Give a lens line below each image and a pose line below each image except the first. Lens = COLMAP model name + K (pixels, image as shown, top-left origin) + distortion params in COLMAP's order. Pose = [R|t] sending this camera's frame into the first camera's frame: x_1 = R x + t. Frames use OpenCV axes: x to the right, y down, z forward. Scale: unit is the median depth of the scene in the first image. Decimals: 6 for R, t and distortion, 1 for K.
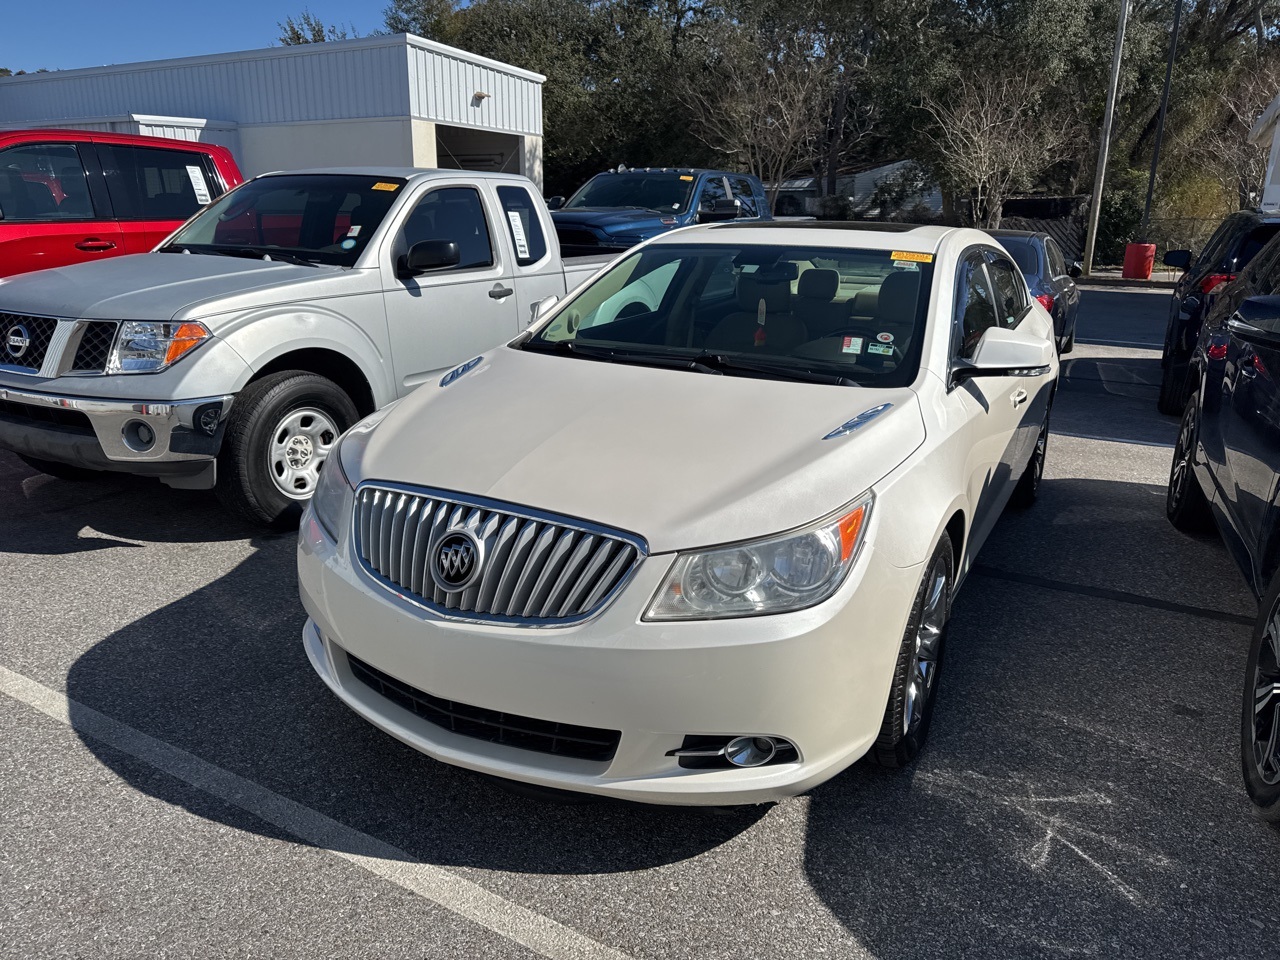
lens RADIAL K [[882.3, 0, 640.0], [0, 882.3, 480.0], [0, 0, 1]] dist [0.028202, -0.026454]
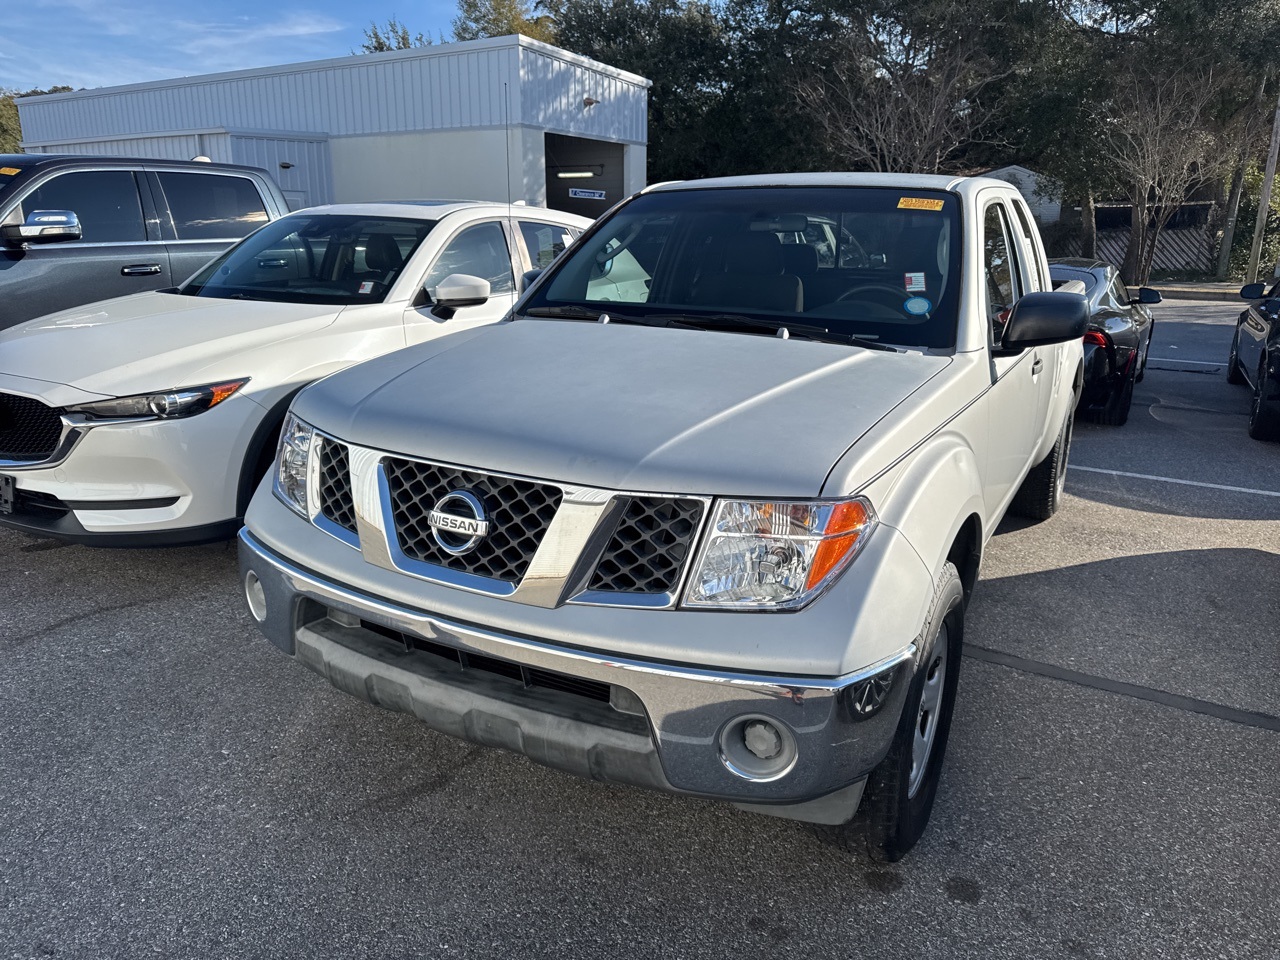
lens RADIAL K [[882.3, 0, 640.0], [0, 882.3, 480.0], [0, 0, 1]] dist [0.028202, -0.026454]
pose [[0.999305, 0.002152, -0.037207, -0.486456], [-0.002563, 0.999936, -0.010994, -0.147264], [0.037181, 0.011082, 0.999247, 0.425332]]
